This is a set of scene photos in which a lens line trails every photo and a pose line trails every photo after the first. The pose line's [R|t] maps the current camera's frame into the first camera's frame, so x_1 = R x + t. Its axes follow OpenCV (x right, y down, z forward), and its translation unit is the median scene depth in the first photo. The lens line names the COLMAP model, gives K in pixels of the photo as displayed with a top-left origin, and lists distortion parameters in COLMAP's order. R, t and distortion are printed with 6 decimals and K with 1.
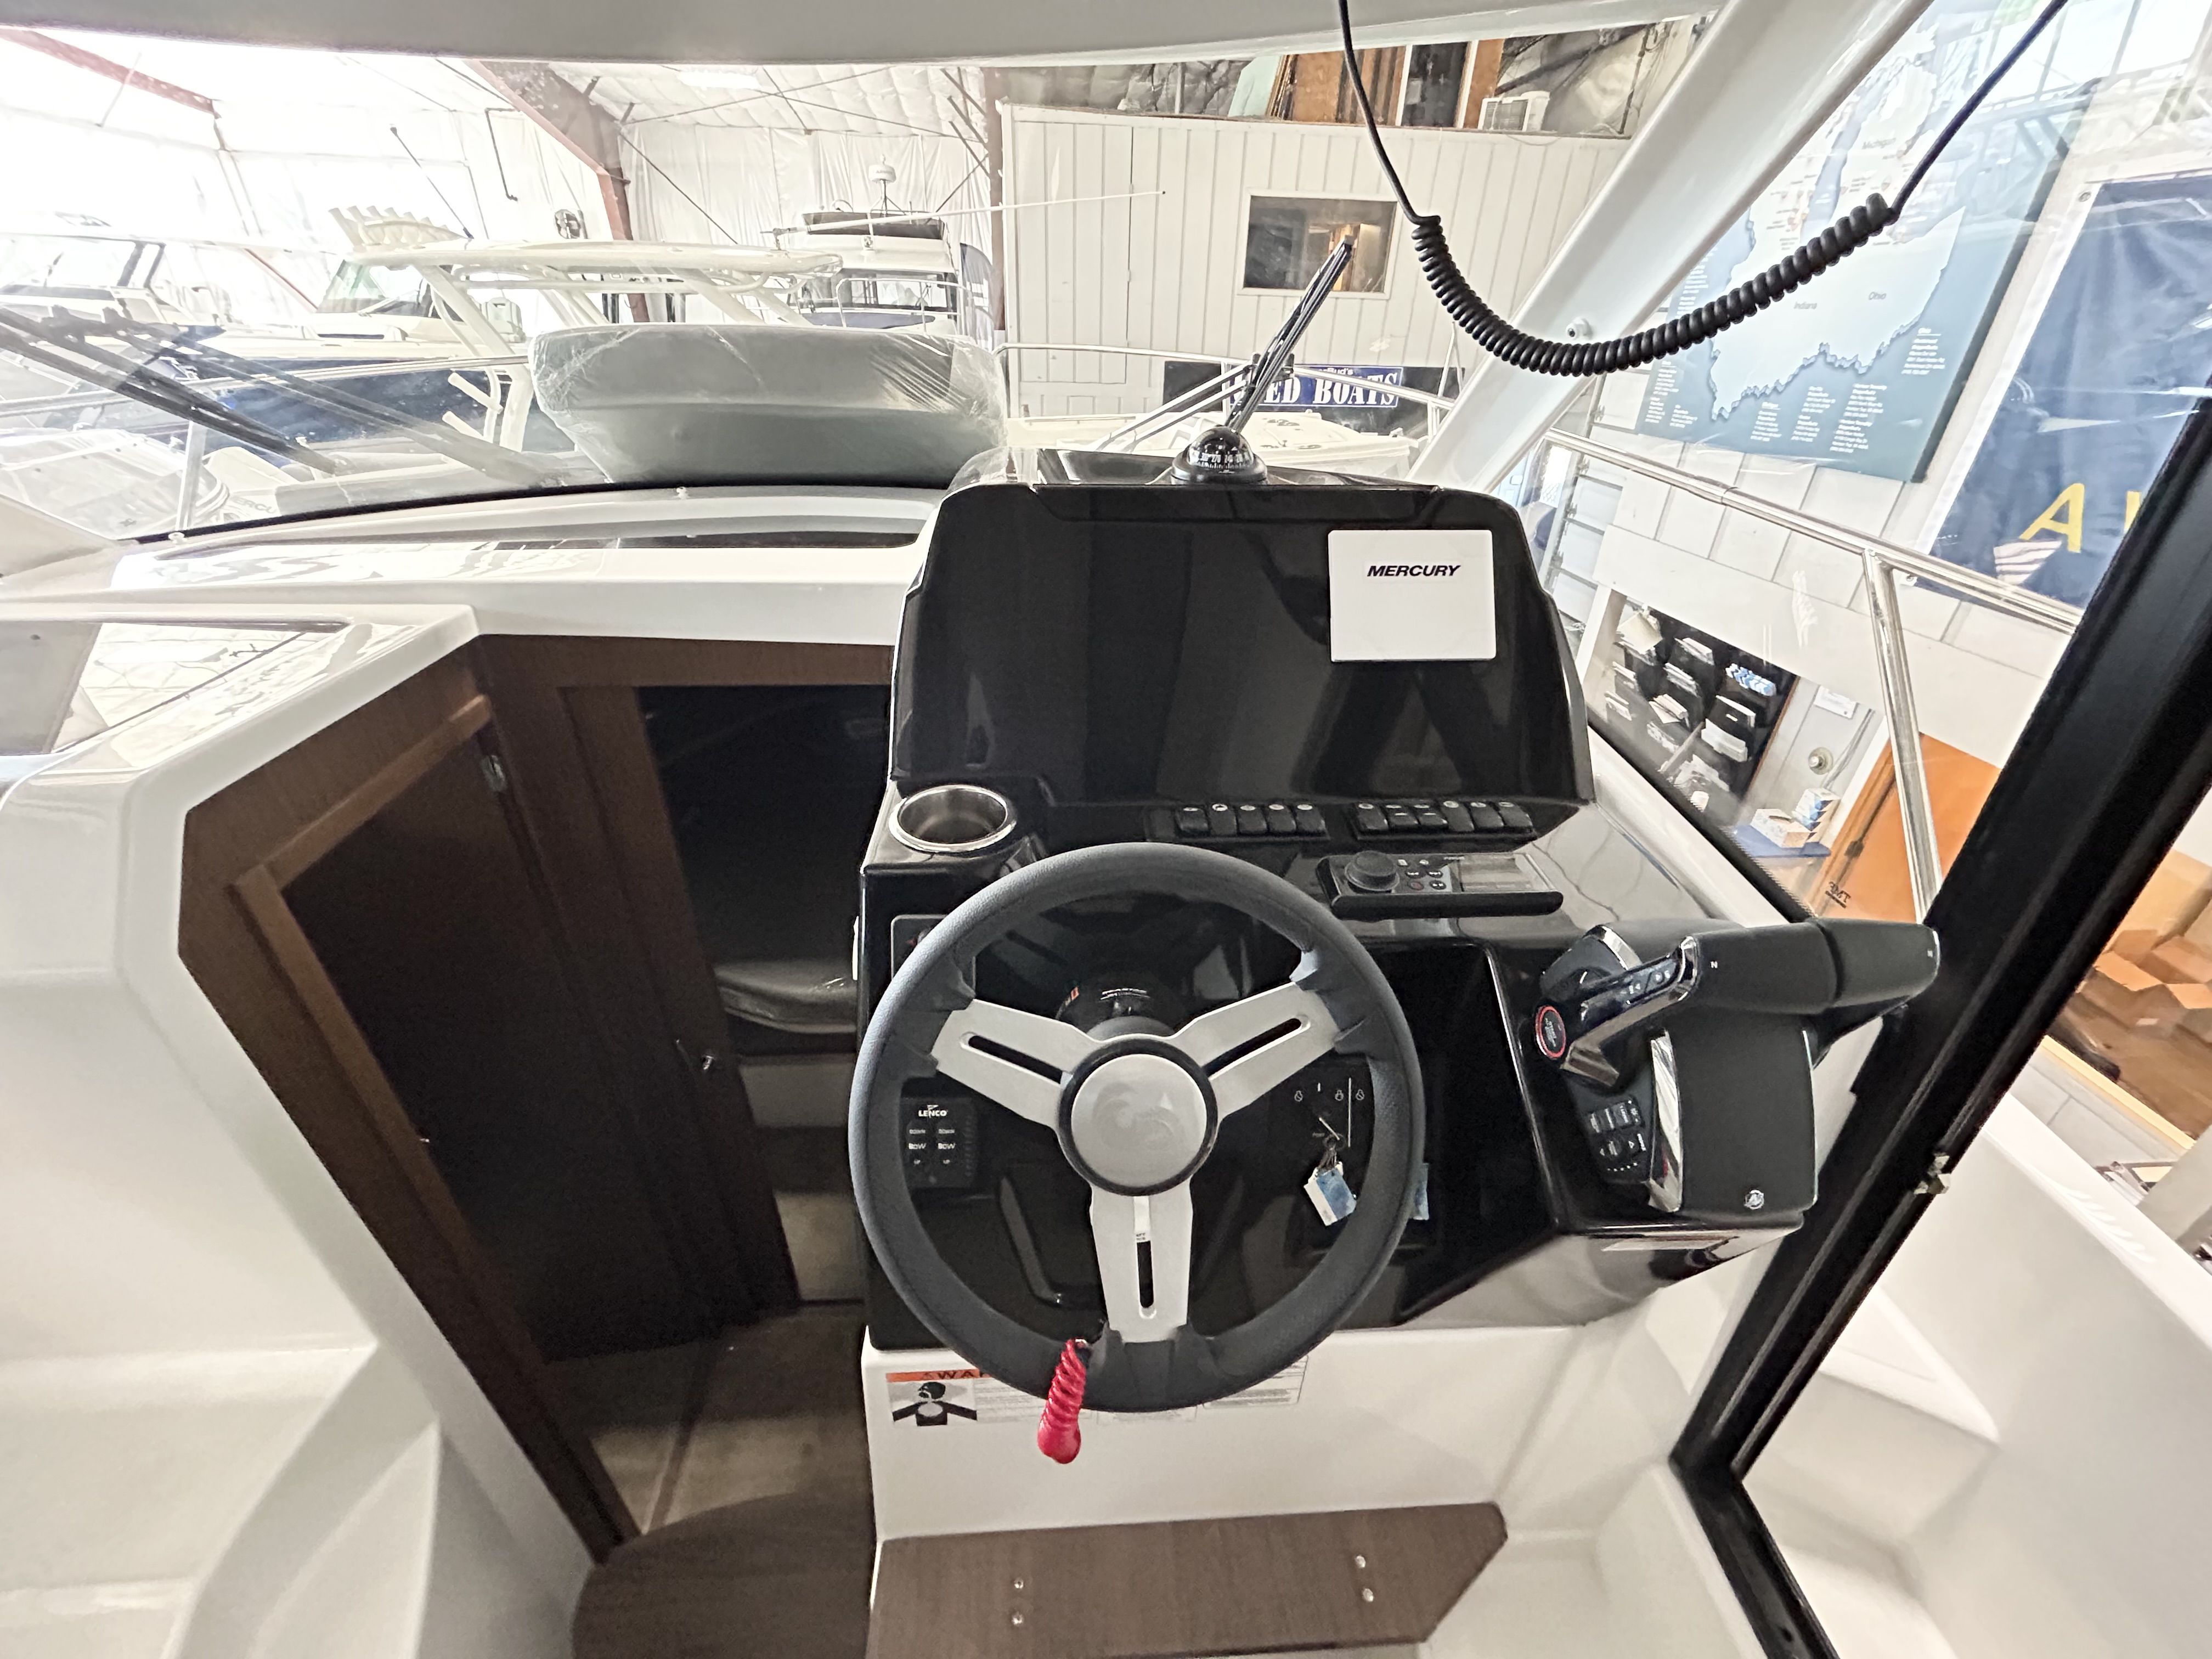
lens RADIAL K [[885.3, 0, 1106.0], [0, 885.3, 829.5], [0, 0, 1]] dist [-0.002240, -0.000034]
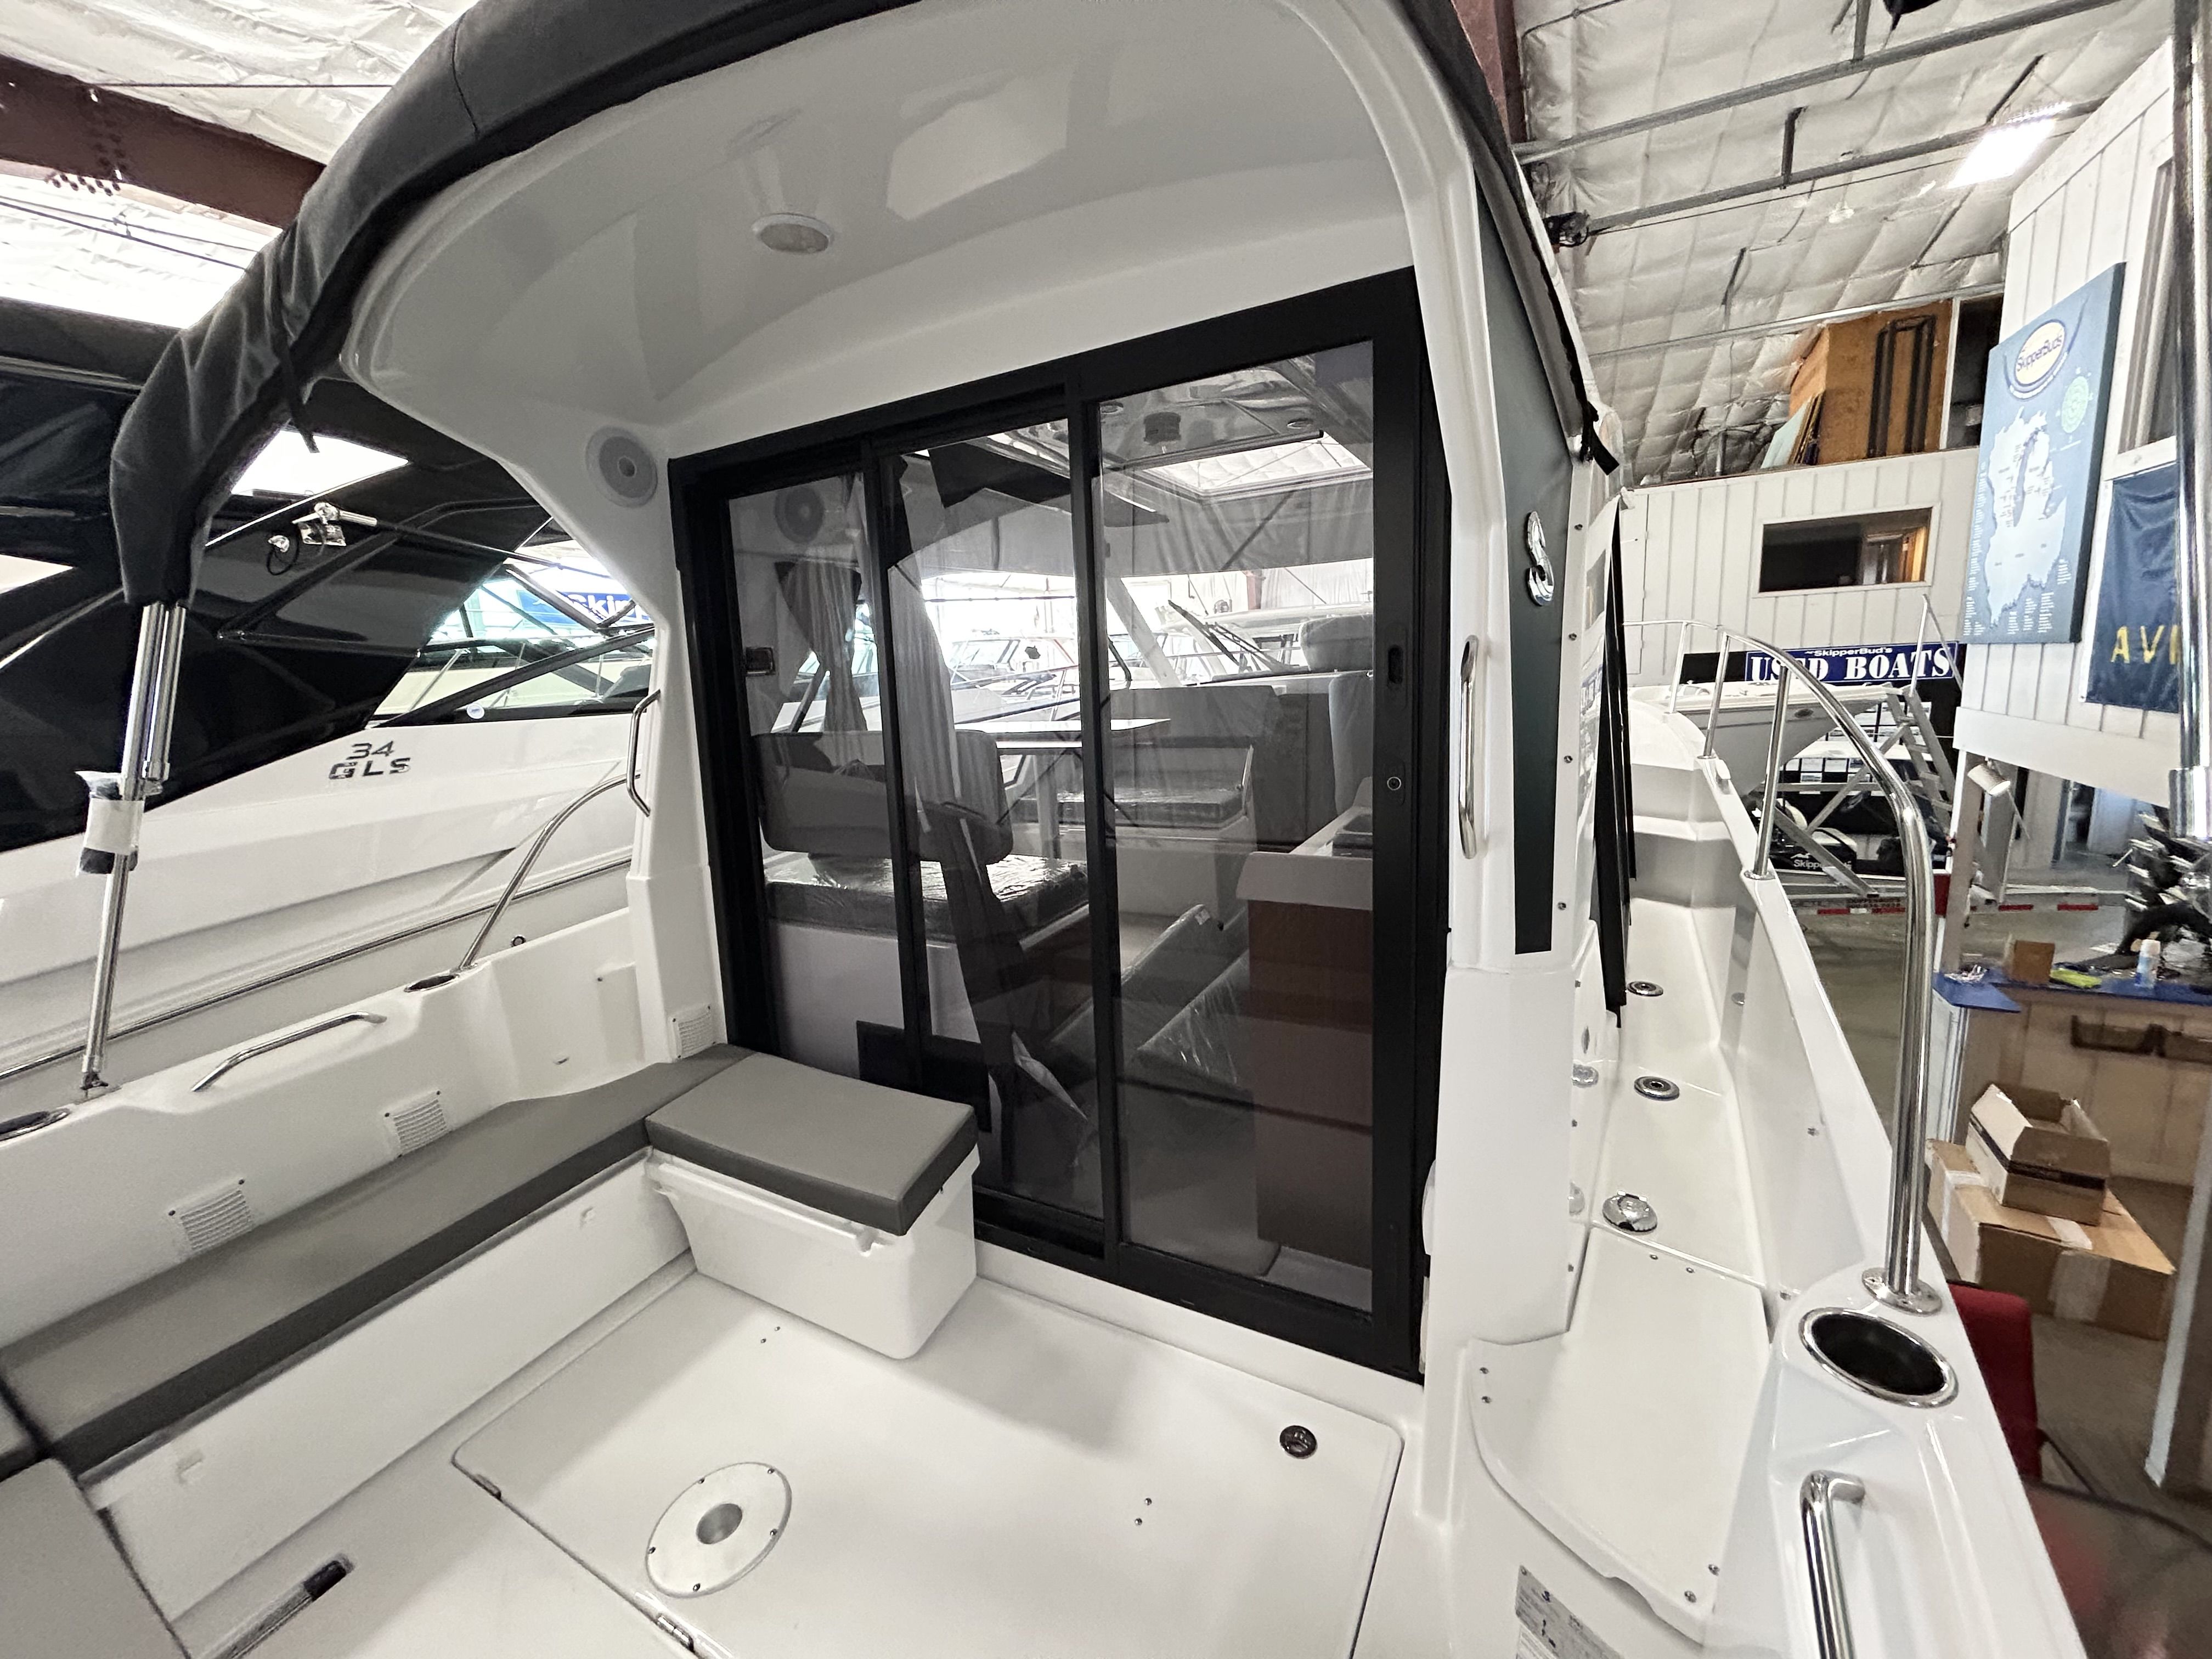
lens RADIAL K [[885.3, 0, 1106.0], [0, 885.3, 829.5], [0, 0, 1]] dist [-0.002240, -0.000034]
pose [[0.836838, 0.031119, -0.546566, 0.077327], [-0.210740, 0.939758, -0.269155, 0.166727], [0.505264, 0.340422, 0.792982, -0.238331]]
